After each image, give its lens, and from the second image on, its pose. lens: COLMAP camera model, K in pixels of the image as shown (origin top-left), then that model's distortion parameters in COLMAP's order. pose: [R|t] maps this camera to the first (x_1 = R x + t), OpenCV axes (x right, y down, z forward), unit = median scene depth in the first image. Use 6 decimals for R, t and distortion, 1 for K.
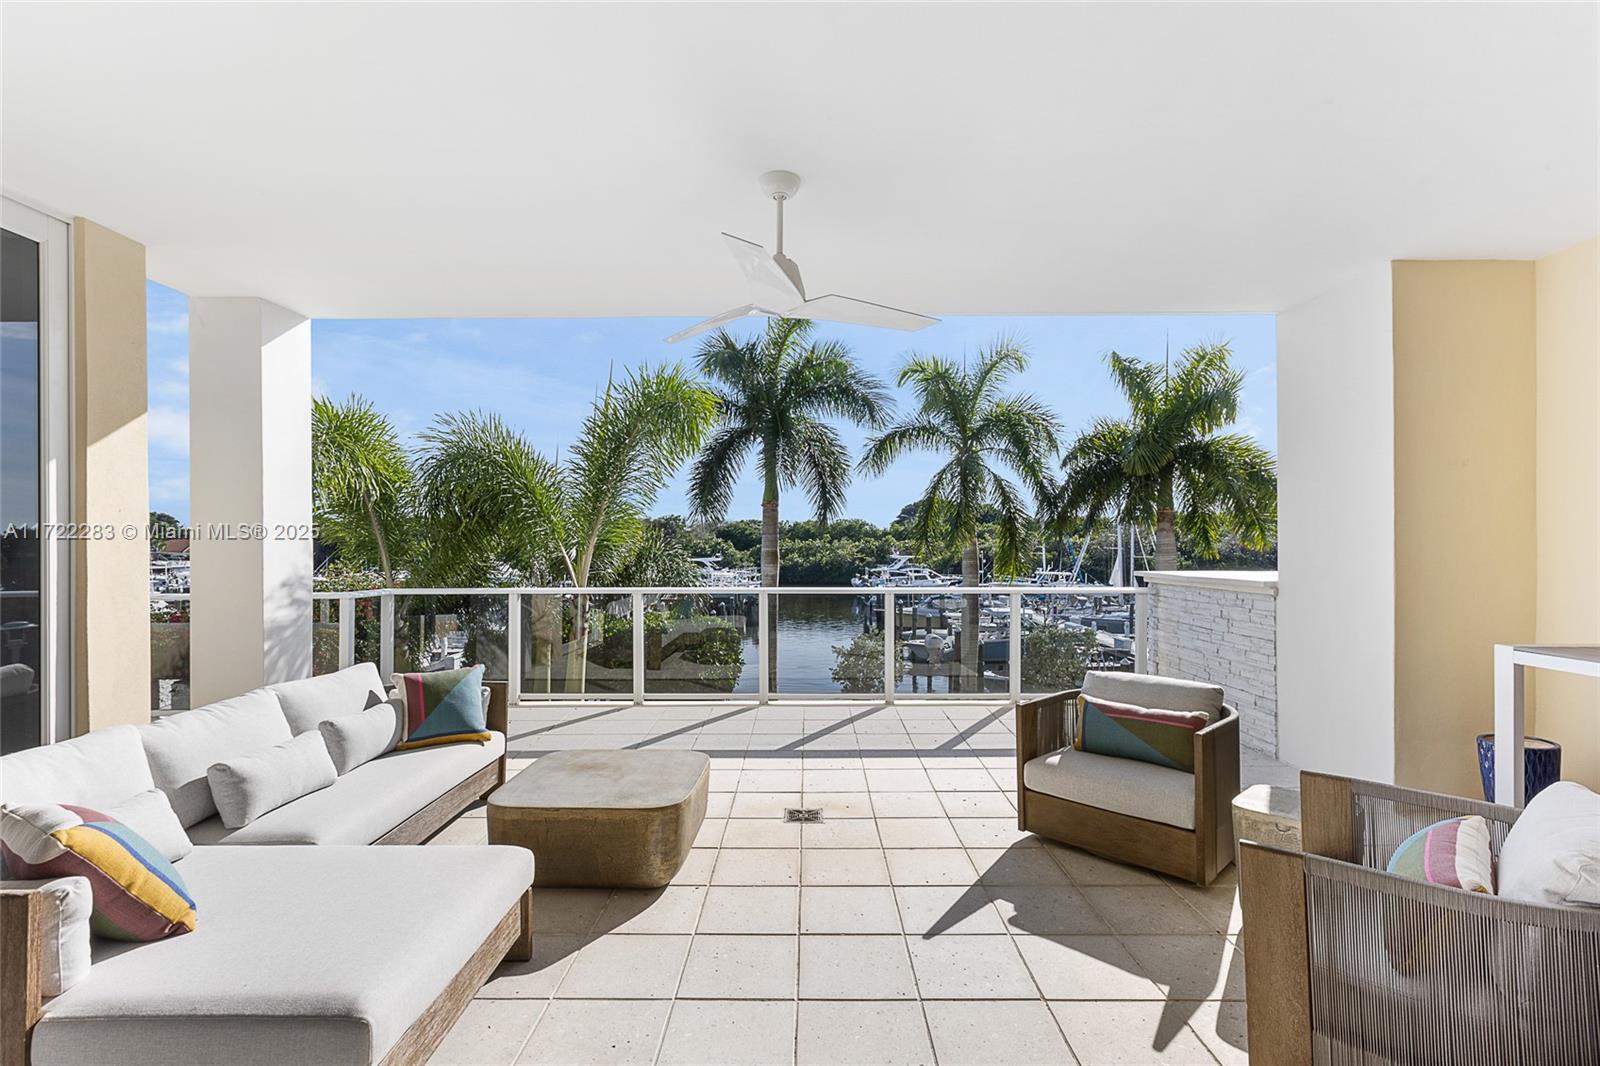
lens RADIAL K [[723.8, 0, 802.1], [0, 723.8, 545.2], [0, 0, 1]] dist [0.001456, 0.000765]
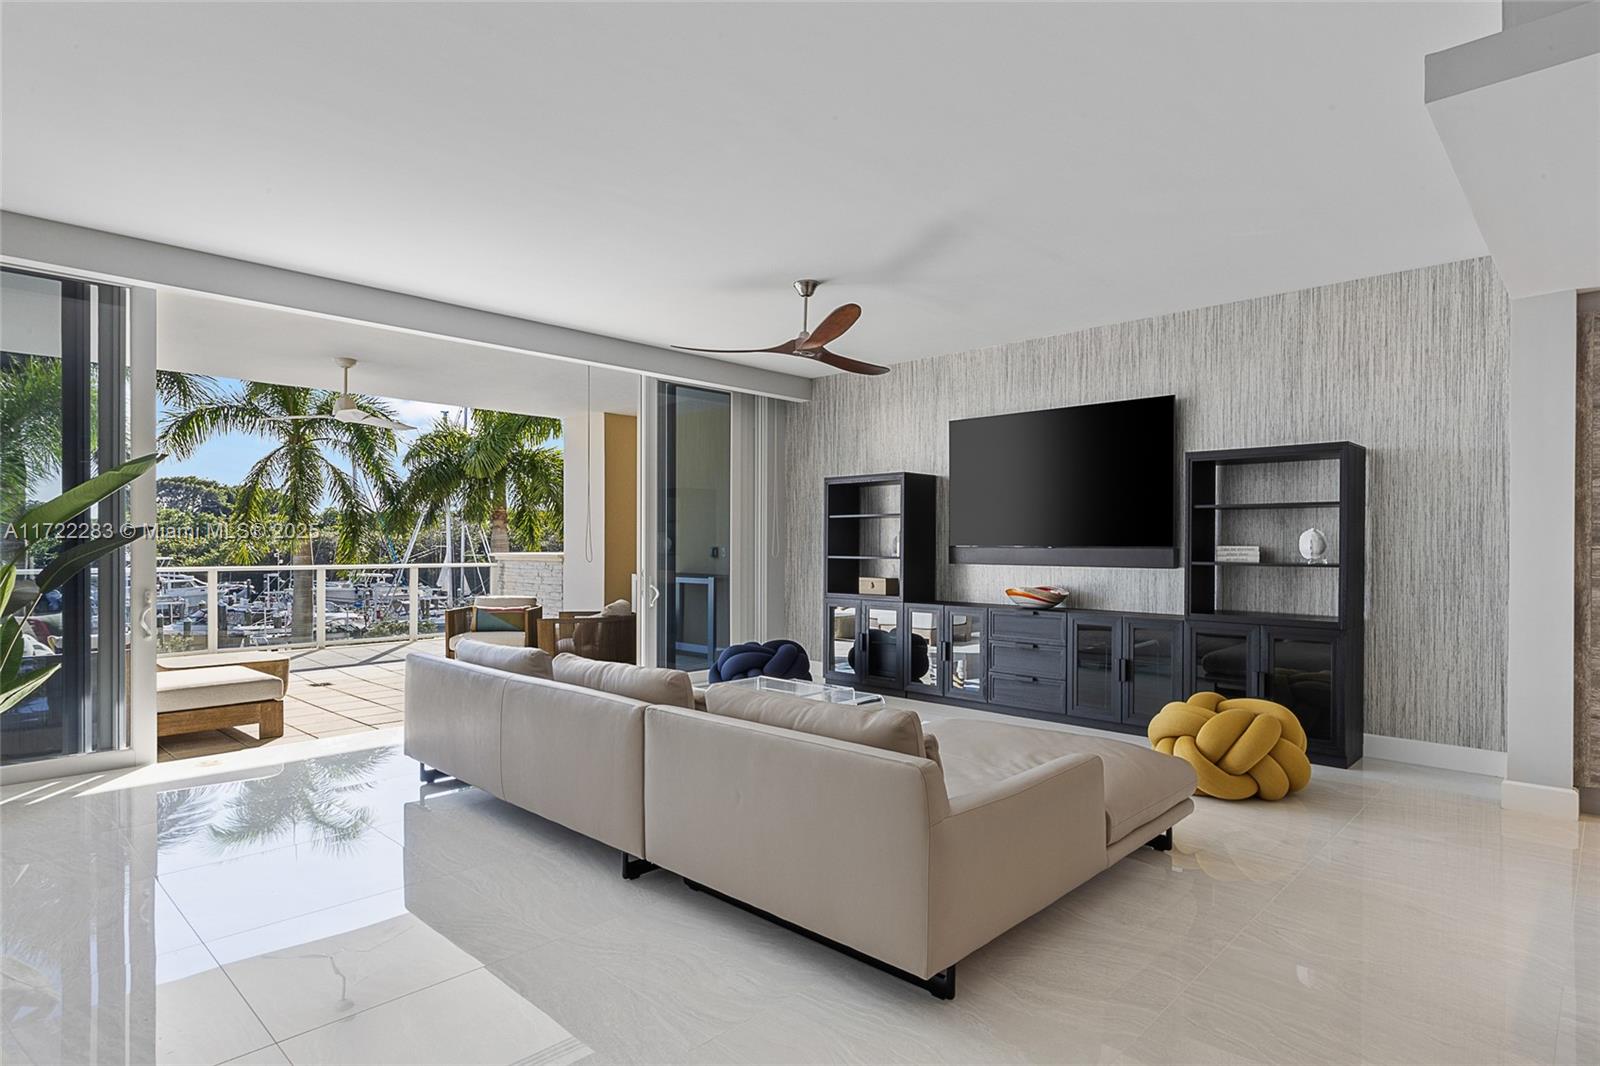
lens RADIAL K [[858.9, 0, 797.7], [0, 858.9, 542.4], [0, 0, 1]] dist [0.005506, 0.001163]
pose [[0.692147, 0.004452, 0.721743, -0.131550], [-0.003369, 0.999990, -0.002937, 0.004742], [-0.721749, -0.000399, 0.692155, -0.240259]]
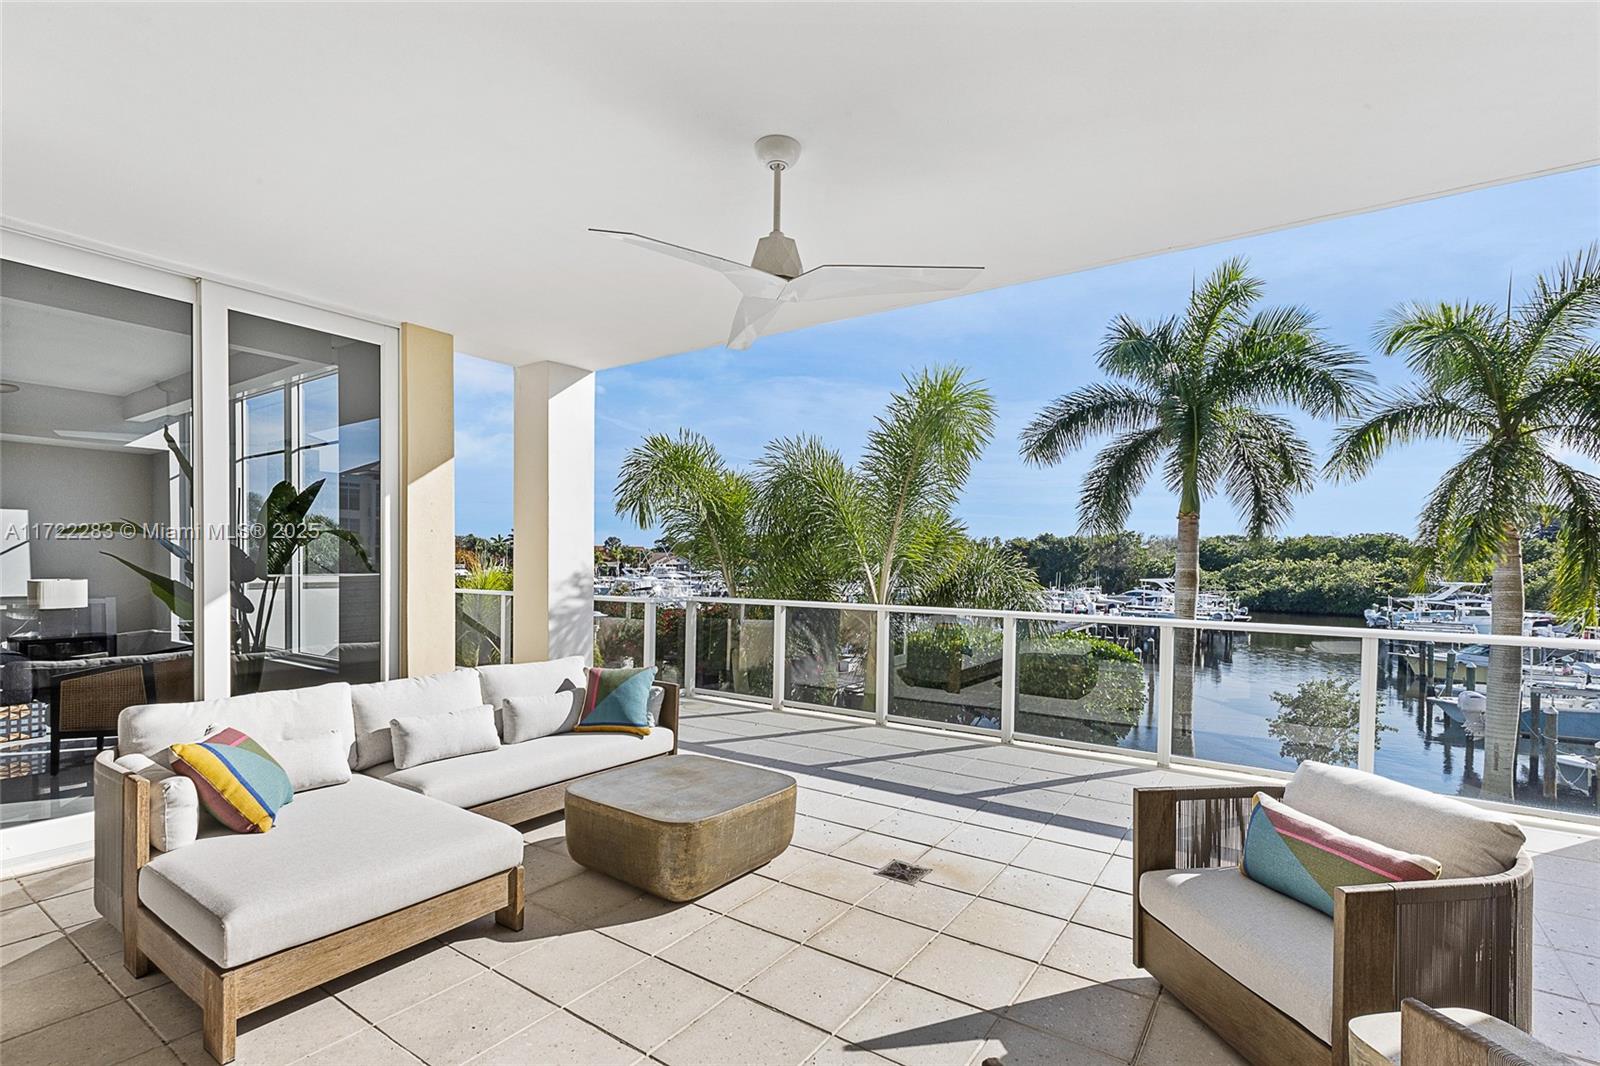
lens RADIAL K [[739.3, 0, 812.4], [0, 739.3, 575.3], [0, 0, 1]] dist [0.006080, -0.000009]
pose [[0.832030, 0.022099, -0.554291, 0.072299], [-0.012736, 0.999704, 0.020740, -0.000164], [0.554585, -0.010196, 0.832065, 0.036728]]
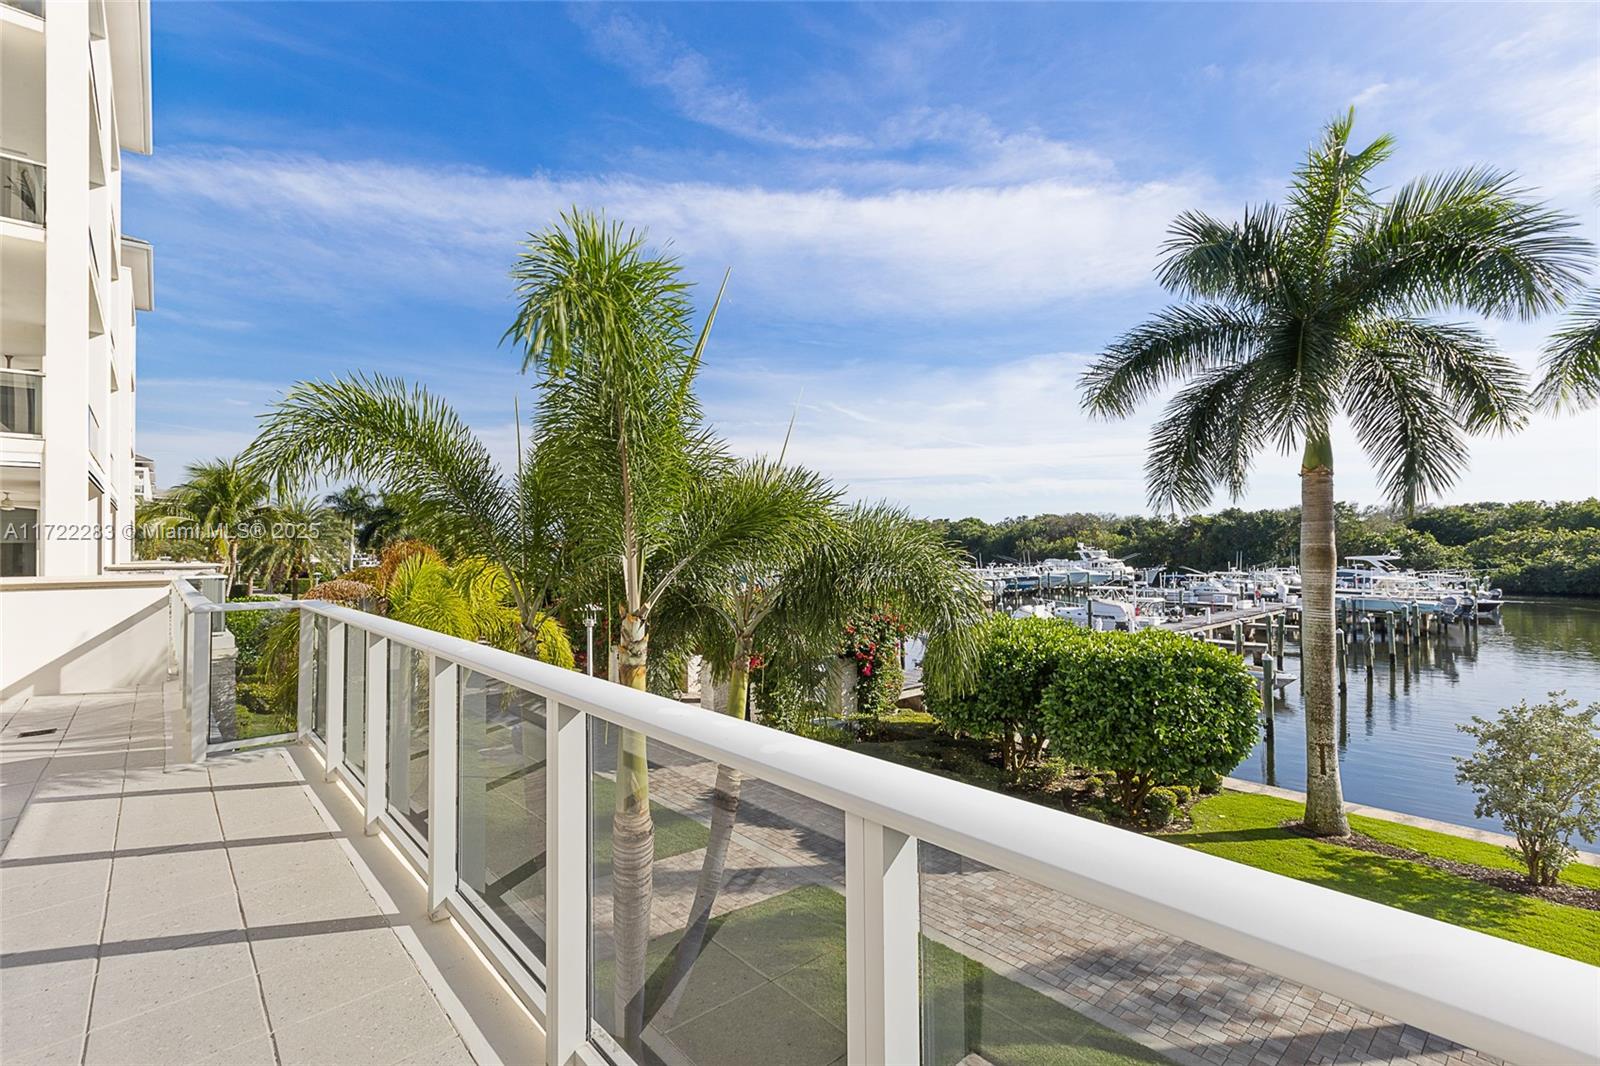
lens RADIAL K [[723.8, 0, 801.2], [0, 723.8, 531.6], [0, 0, 1]] dist [0.001456, 0.000765]
pose [[0.671242, -0.022758, -0.740889, 0.121314], [0.011586, 0.999729, -0.020213, 0.001806], [0.741148, 0.004984, 0.671323, 0.260368]]
